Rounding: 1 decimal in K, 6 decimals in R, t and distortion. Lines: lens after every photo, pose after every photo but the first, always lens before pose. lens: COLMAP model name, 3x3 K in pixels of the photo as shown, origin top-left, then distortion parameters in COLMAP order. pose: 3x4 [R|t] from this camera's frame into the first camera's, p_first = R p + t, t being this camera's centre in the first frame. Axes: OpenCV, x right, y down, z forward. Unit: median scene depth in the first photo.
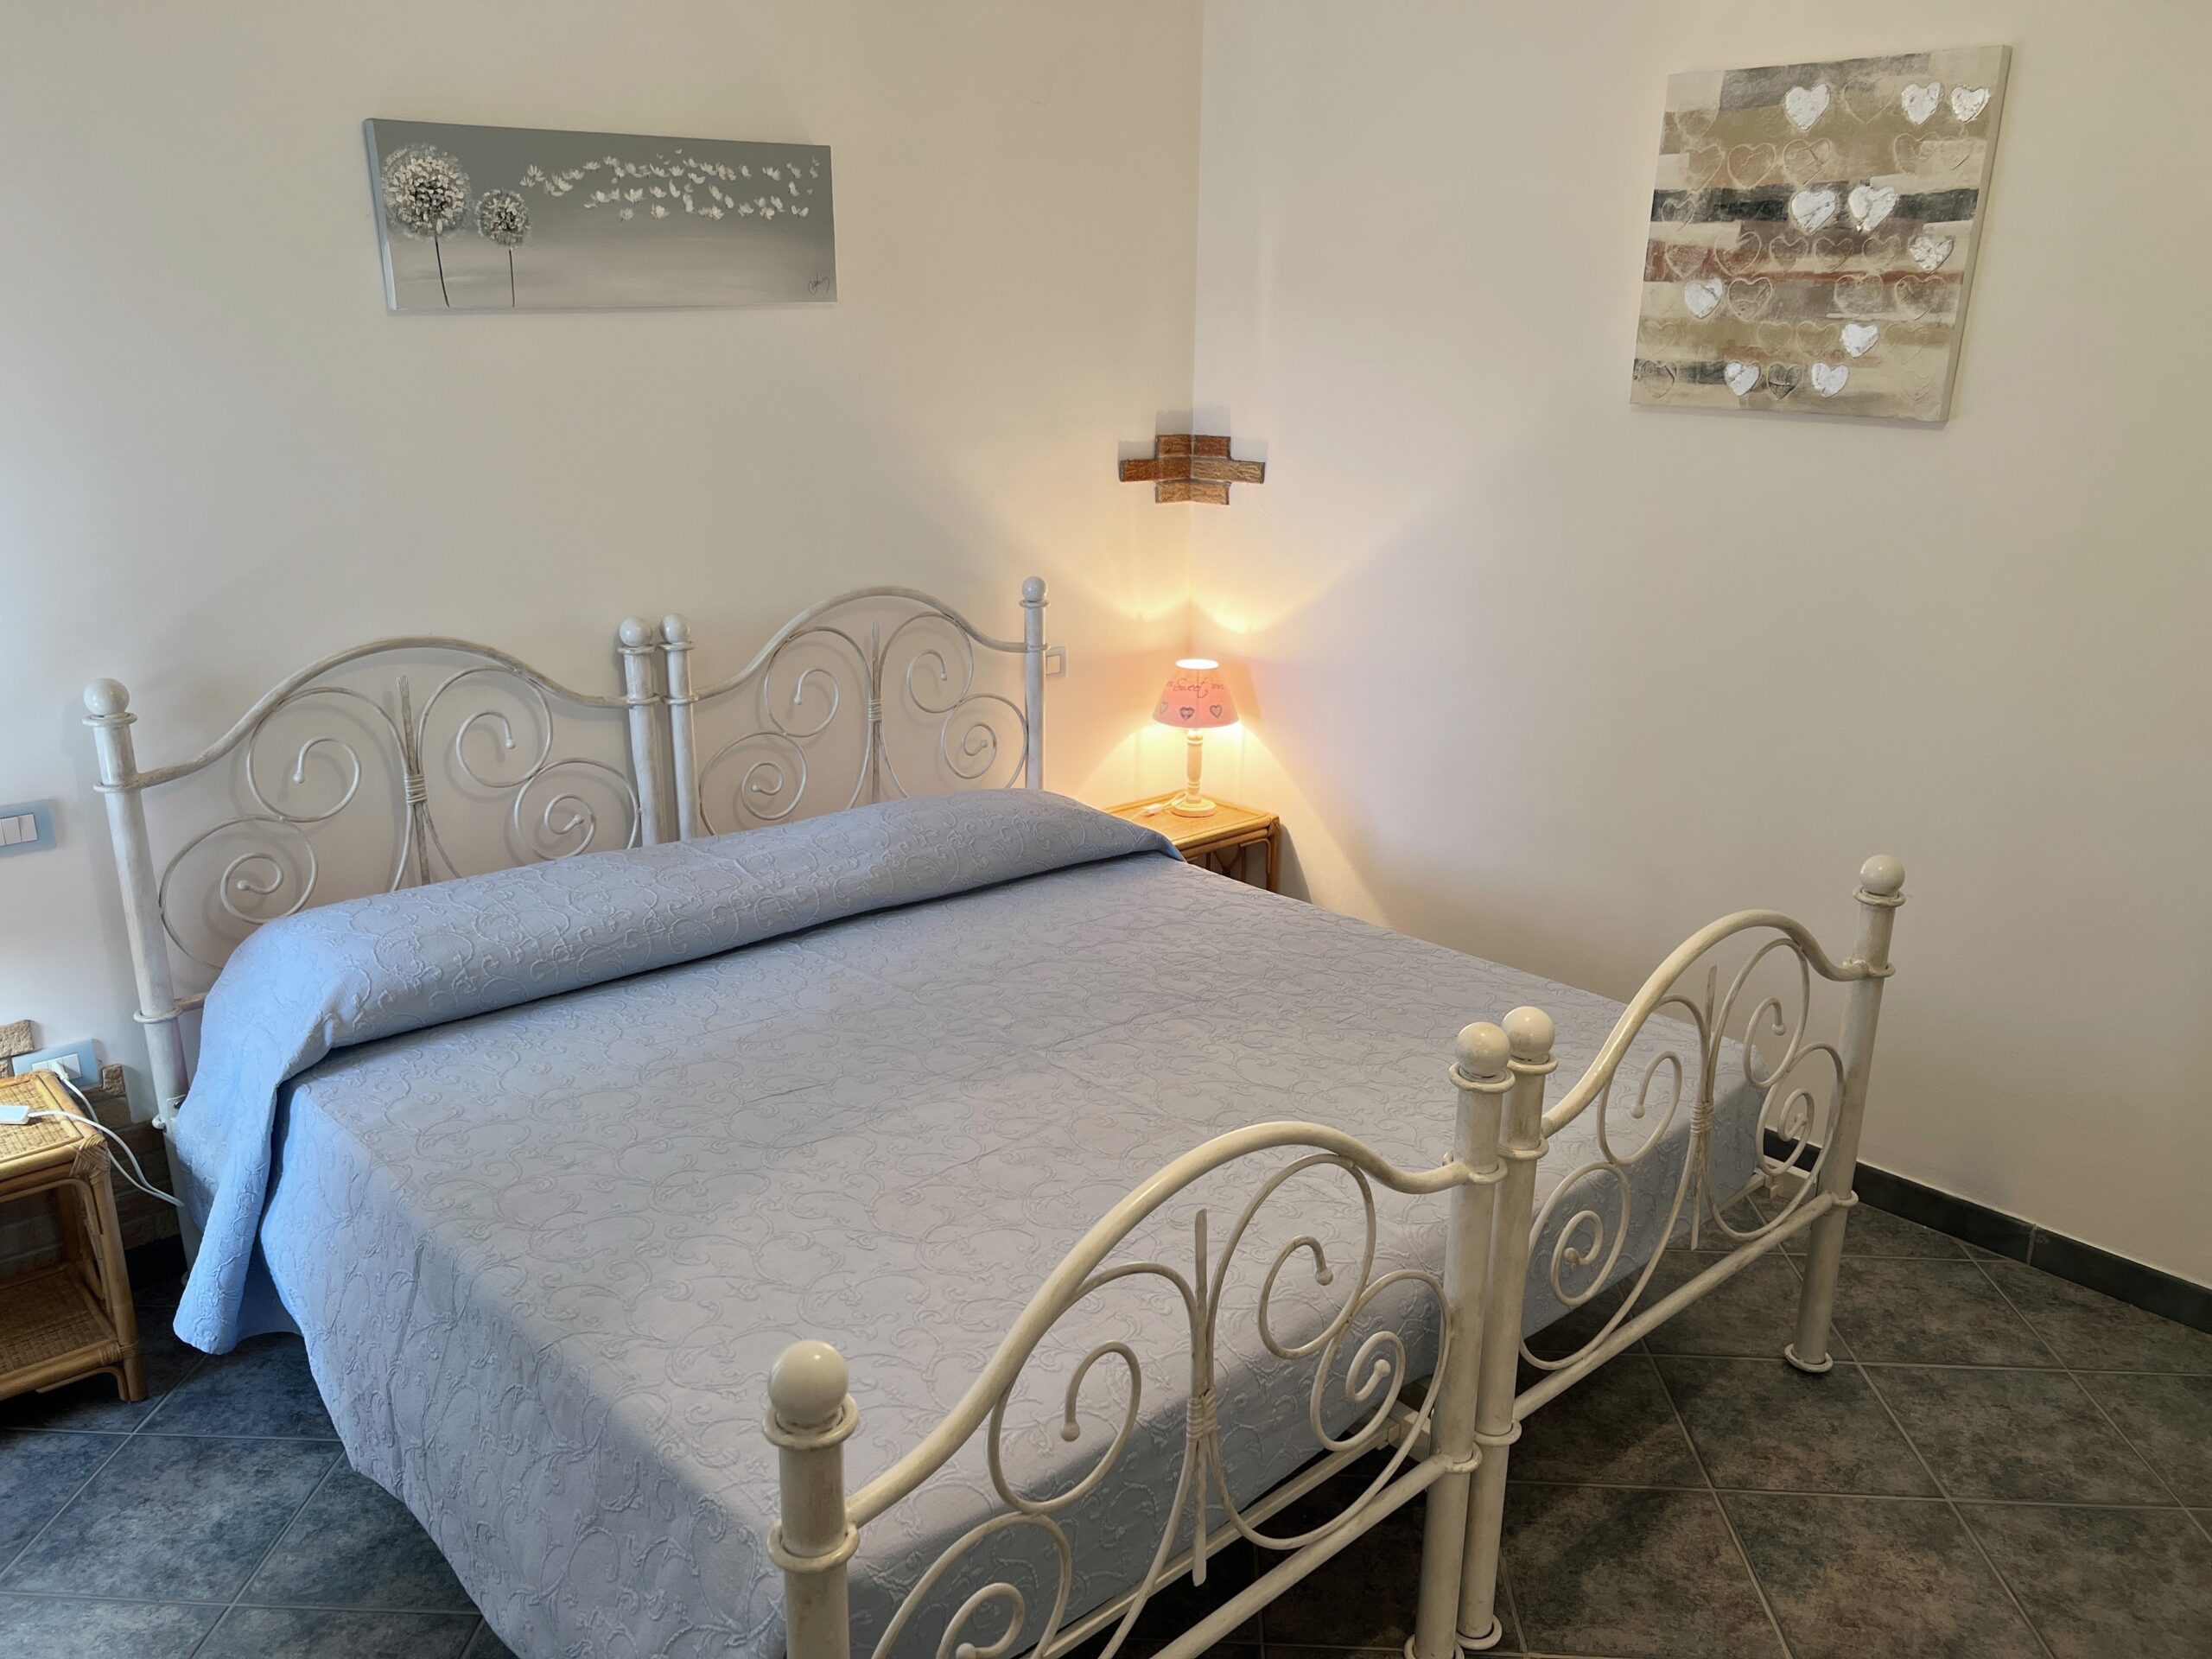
lens RADIAL K [[1652.3, 0, 1110.1], [0, 1652.3, 826.6], [0, 0, 1]] dist [0.006082, -0.010216]
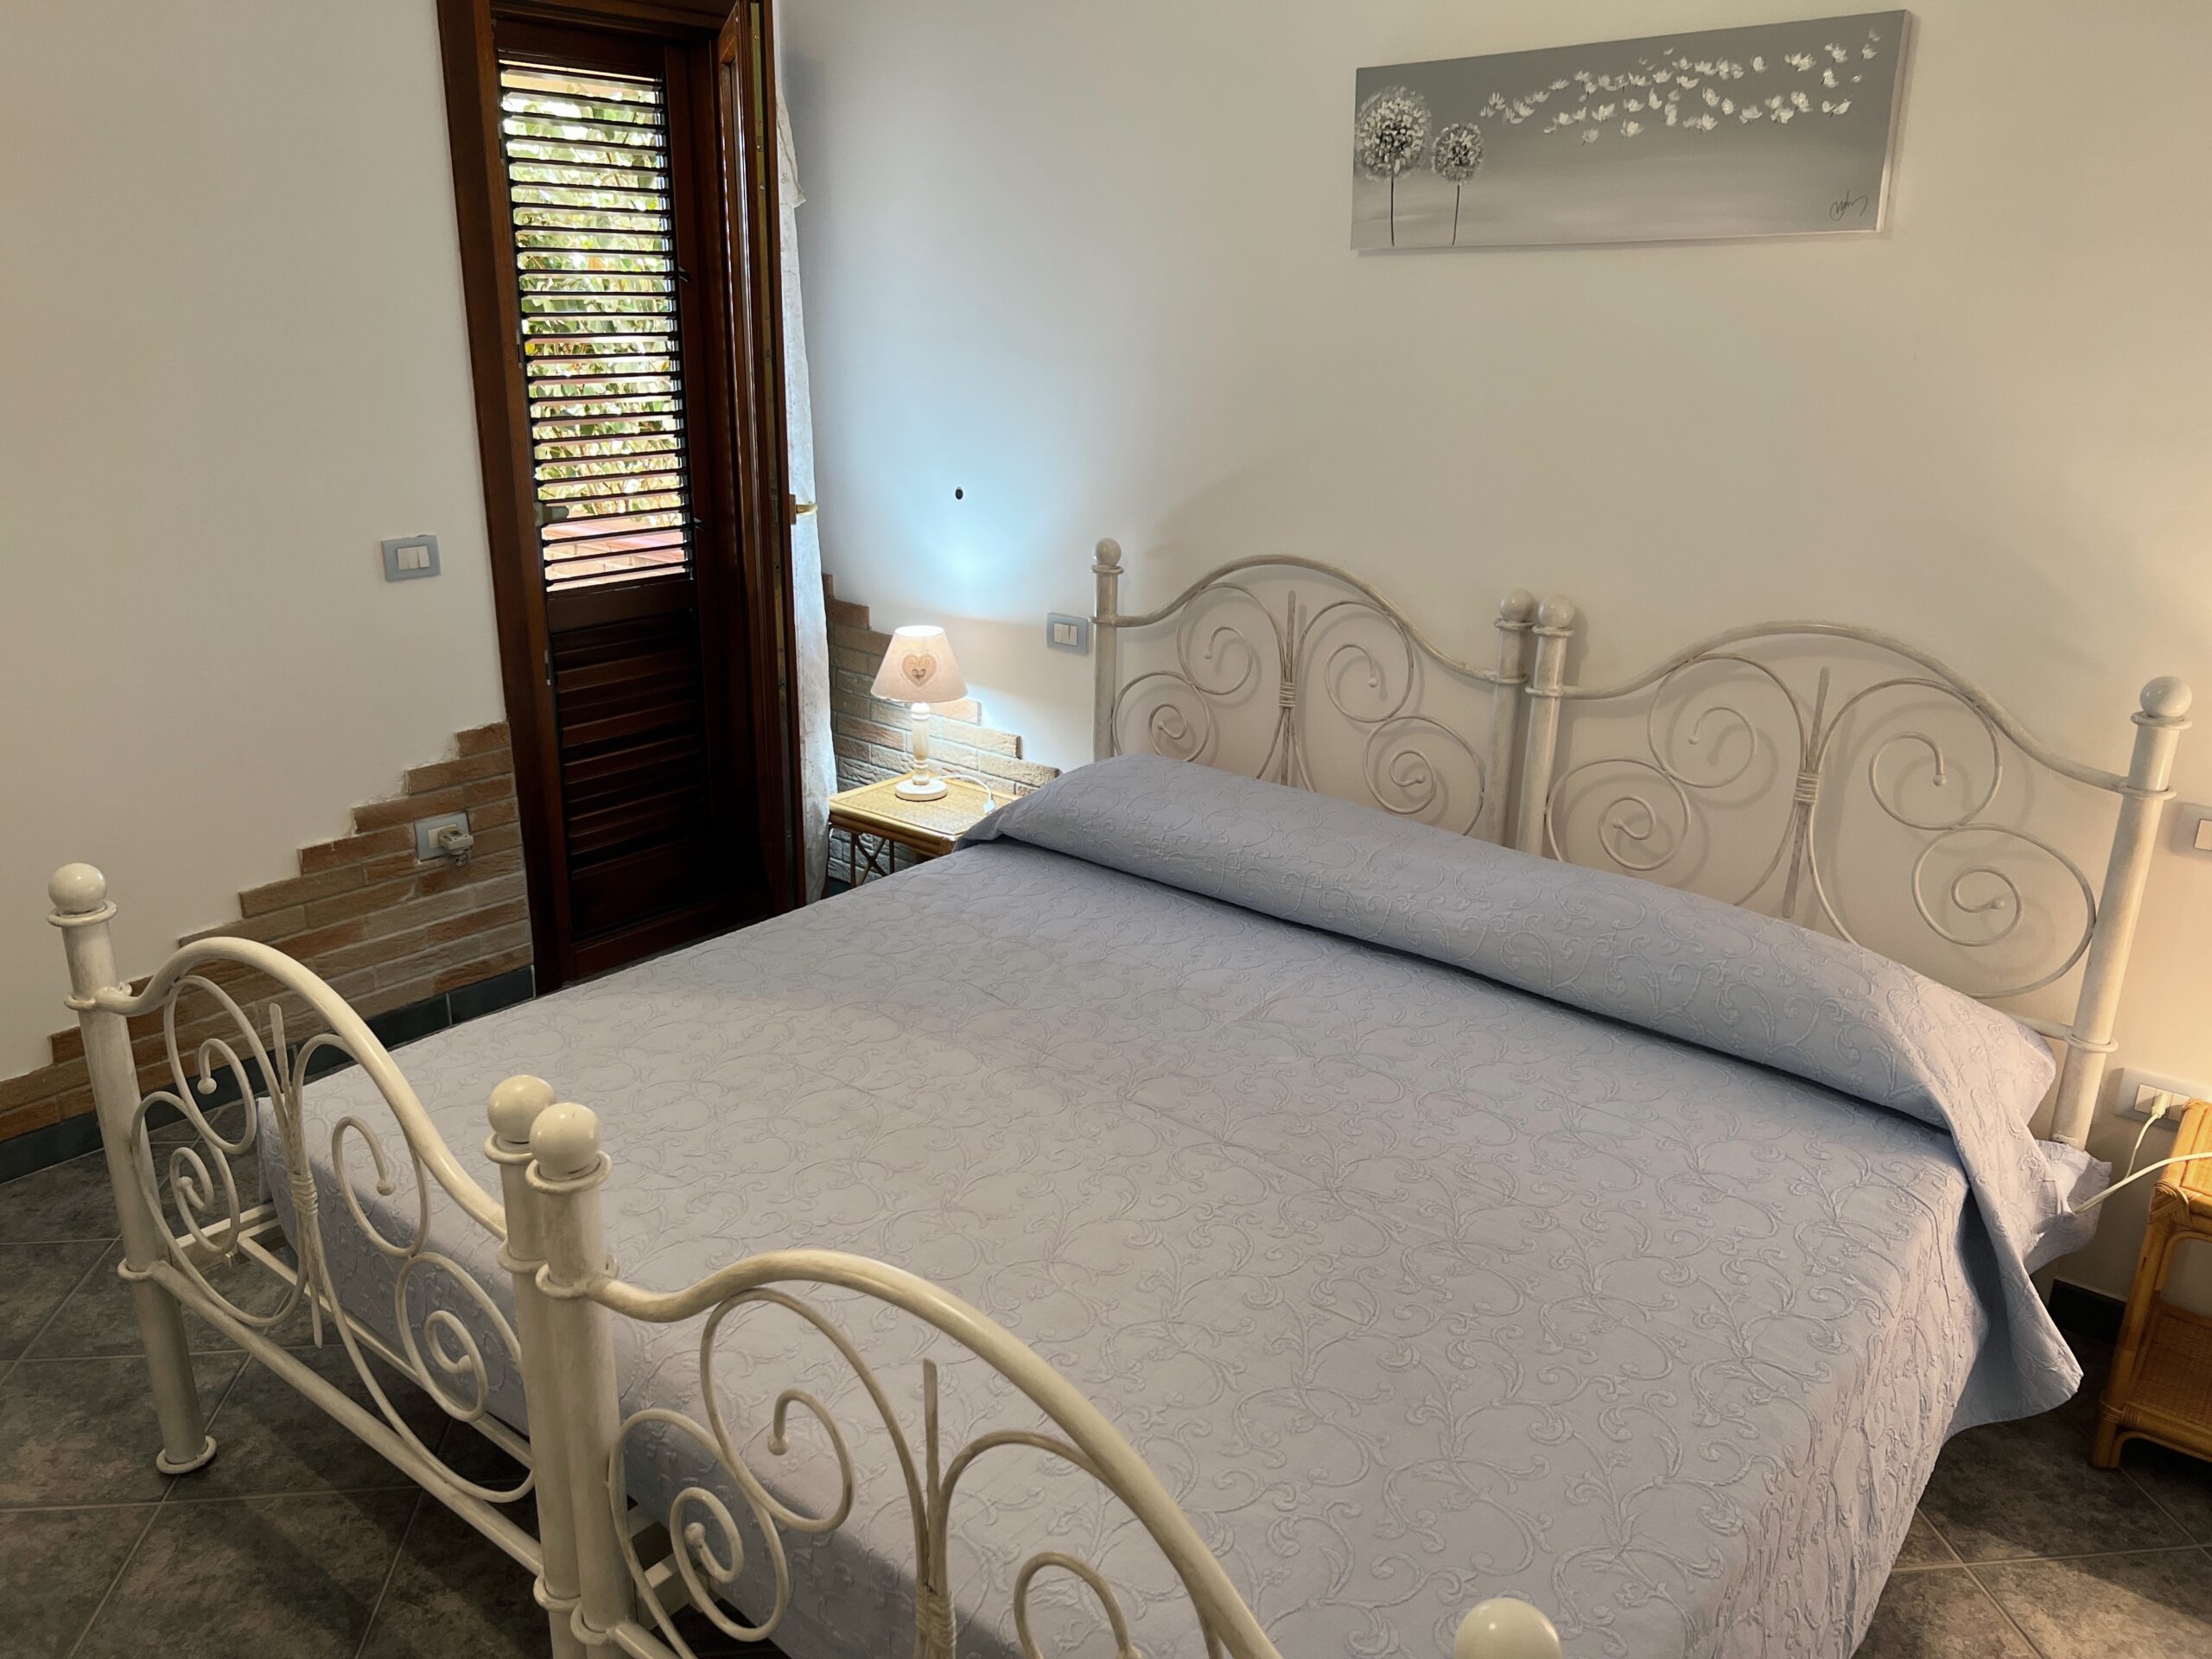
lens RADIAL K [[1652.3, 0, 1109.2], [0, 1652.3, 833.6], [0, 0, 1]] dist [0.006082, -0.010216]
pose [[0.154147, 0.302442, -0.940621, 0.614266], [-0.298695, 0.921720, 0.247415, -0.170925], [0.941818, 0.242820, 0.232418, 0.651027]]
